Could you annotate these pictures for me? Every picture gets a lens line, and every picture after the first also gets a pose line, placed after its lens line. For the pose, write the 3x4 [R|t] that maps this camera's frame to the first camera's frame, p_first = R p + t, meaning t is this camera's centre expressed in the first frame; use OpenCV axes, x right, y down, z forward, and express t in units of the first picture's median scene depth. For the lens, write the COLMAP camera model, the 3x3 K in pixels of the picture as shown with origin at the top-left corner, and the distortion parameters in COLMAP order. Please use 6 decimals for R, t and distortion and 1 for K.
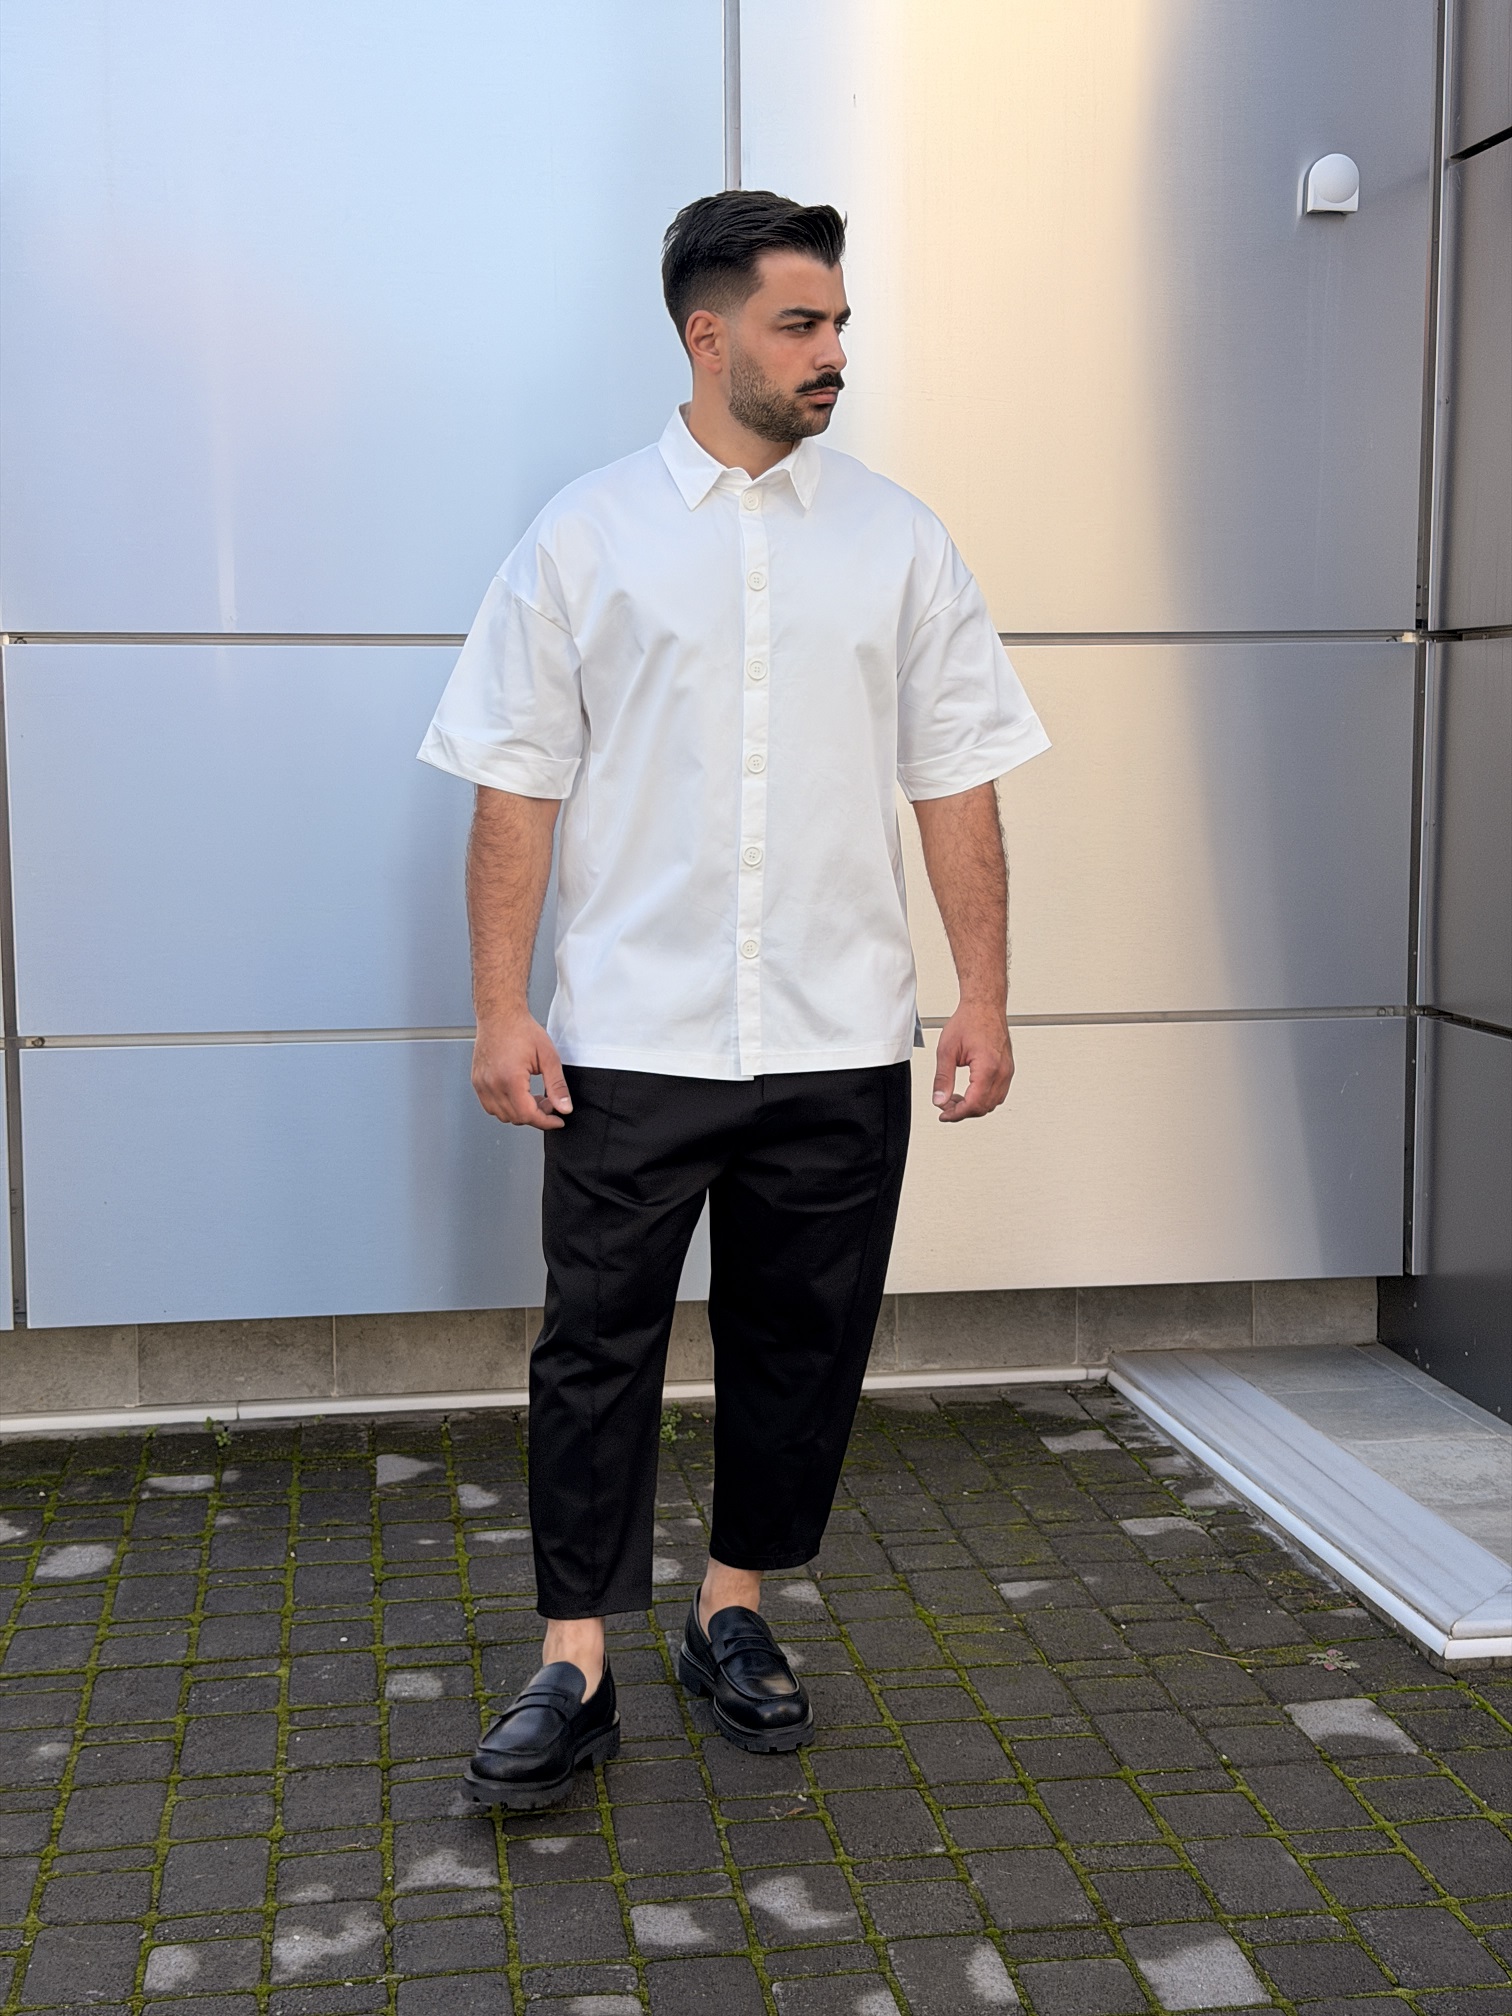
lens RADIAL K [[2812.4, 0, 789.8], [0, 2812.4, 994.1], [0, 0, 1]] dist [0.085363, 0.000000]
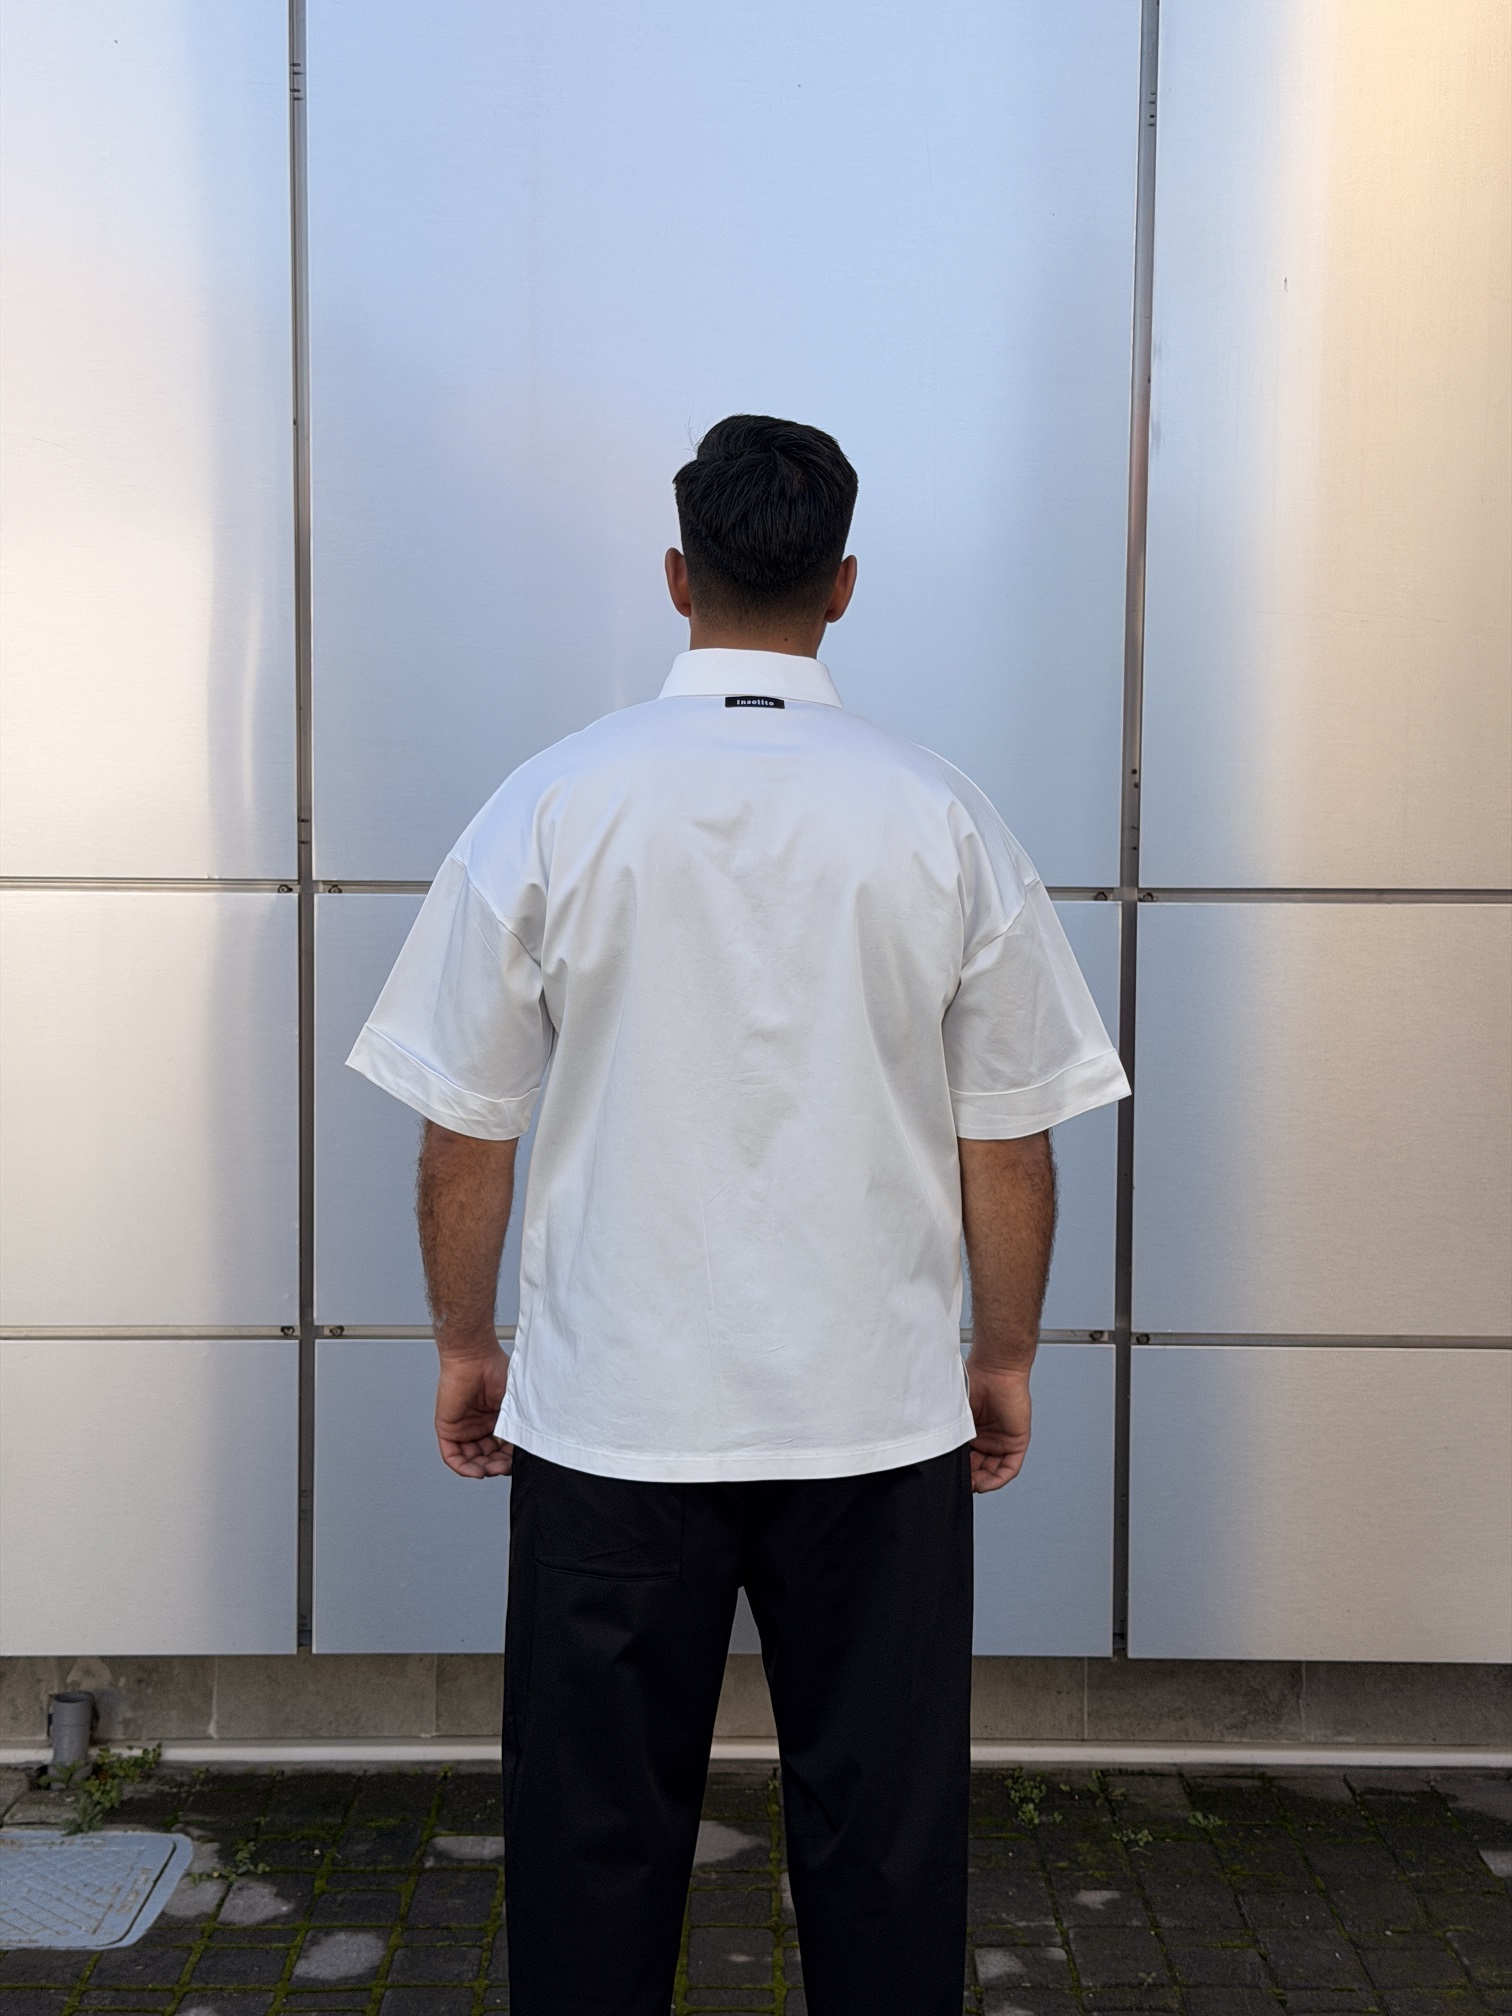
lens RADIAL K [[2812.4, 0, 771.8], [0, 2812.4, 990.4], [0, 0, 1]] dist [0.085363, 0.000000]
pose [[0.989064, 0.021170, -0.145962, -0.000543], [-0.028731, 0.998341, -0.049891, -0.054049], [0.144664, 0.053539, 0.988031, 0.140998]]
